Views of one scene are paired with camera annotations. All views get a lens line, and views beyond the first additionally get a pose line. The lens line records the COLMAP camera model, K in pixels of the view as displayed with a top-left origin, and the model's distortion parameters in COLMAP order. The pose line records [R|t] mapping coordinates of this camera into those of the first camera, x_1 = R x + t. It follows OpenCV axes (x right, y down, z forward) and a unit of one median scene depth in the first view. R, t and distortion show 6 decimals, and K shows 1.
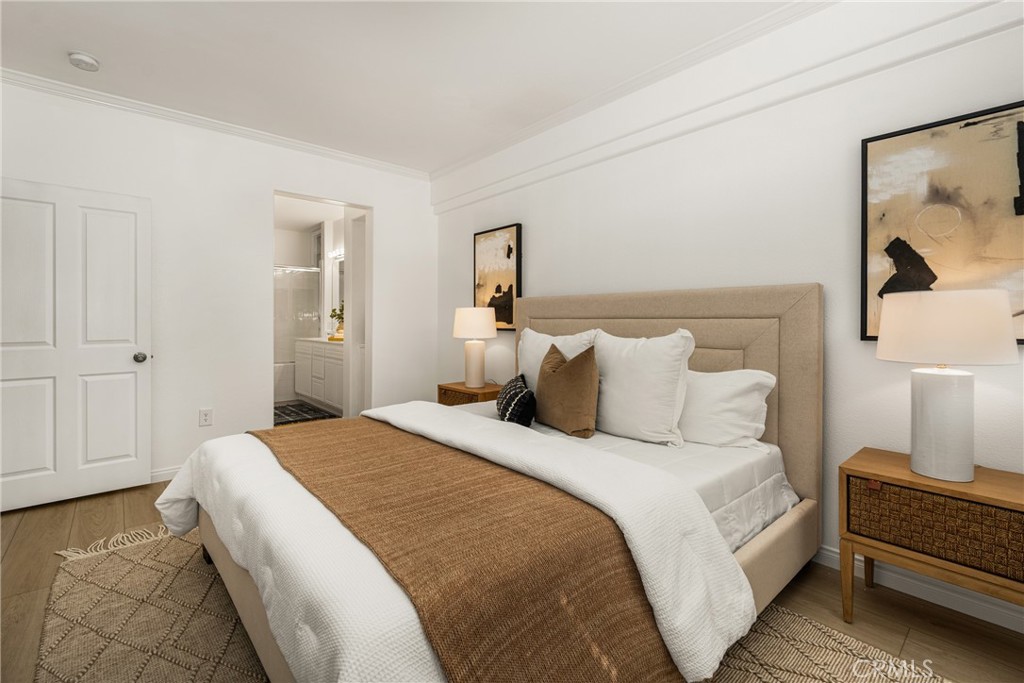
lens RADIAL K [[451.8, 0, 515.6], [0, 451.8, 322.8], [0, 0, 1]] dist [0.002095, 0.000010]
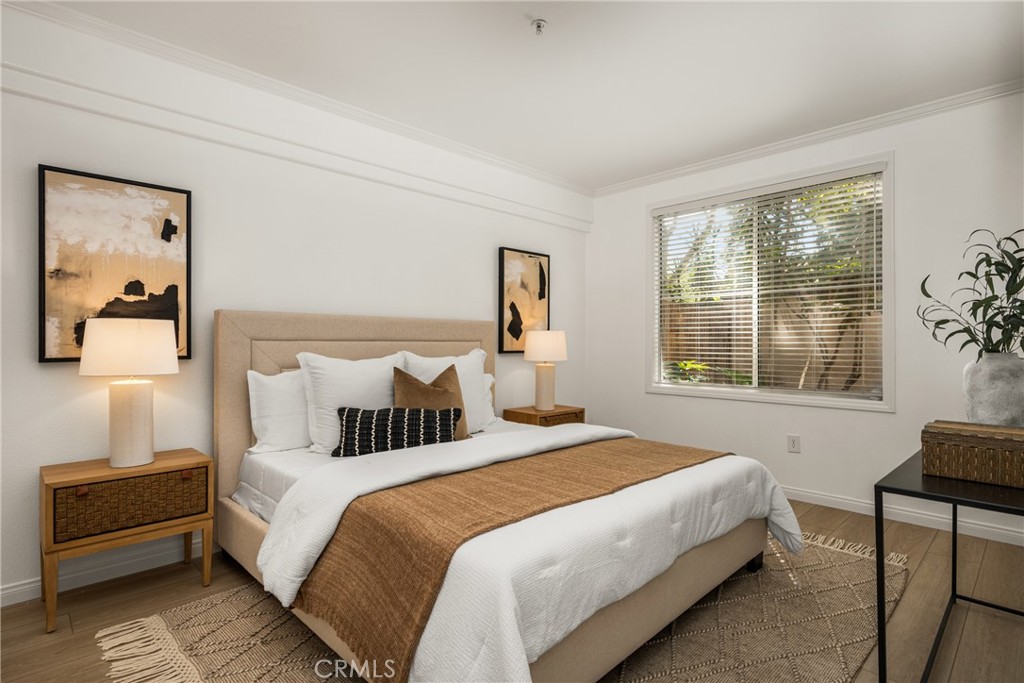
lens RADIAL K [[507.0, 0, 513.4], [0, 507.0, 344.9], [0, 0, 1]] dist [0.003059, -0.001146]
pose [[-0.039500, -0.009553, 0.999174, -0.744299], [-0.000692, 0.999954, 0.009533, -0.009223], [-0.999219, -0.000315, -0.039505, 0.574221]]
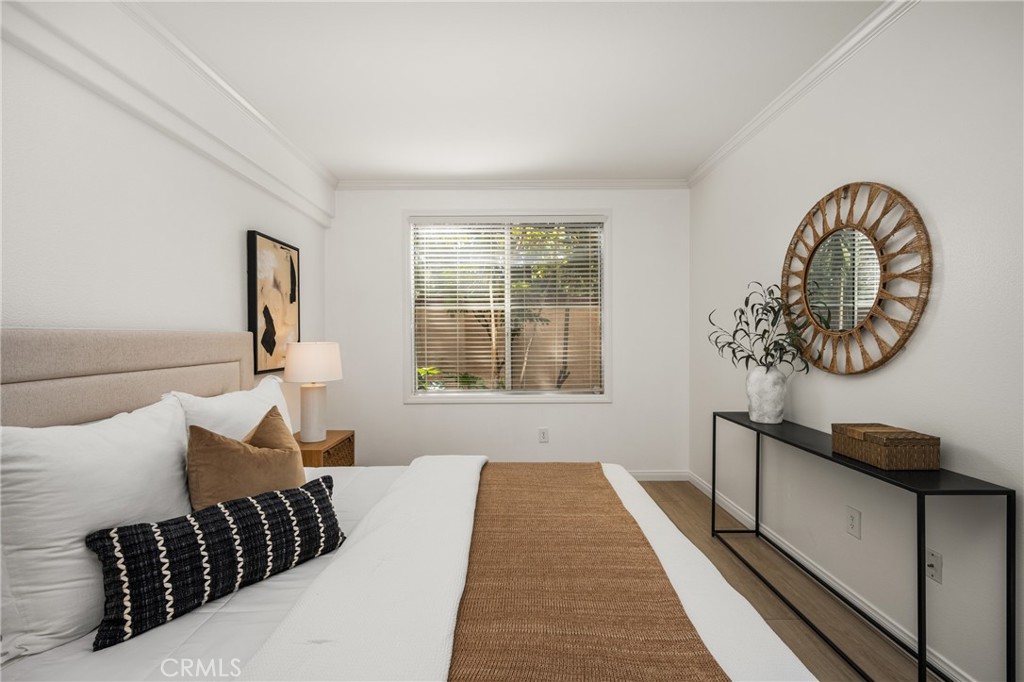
lens RADIAL K [[451.8, 0, 508.8], [0, 451.8, 342.5], [0, 0, 1]] dist [0.002095, 0.000010]
pose [[-0.743126, -0.010408, 0.669070, -0.411252], [0.002808, 0.999822, 0.018673, -0.046875], [-0.669145, 0.015755, -0.742965, 0.837931]]
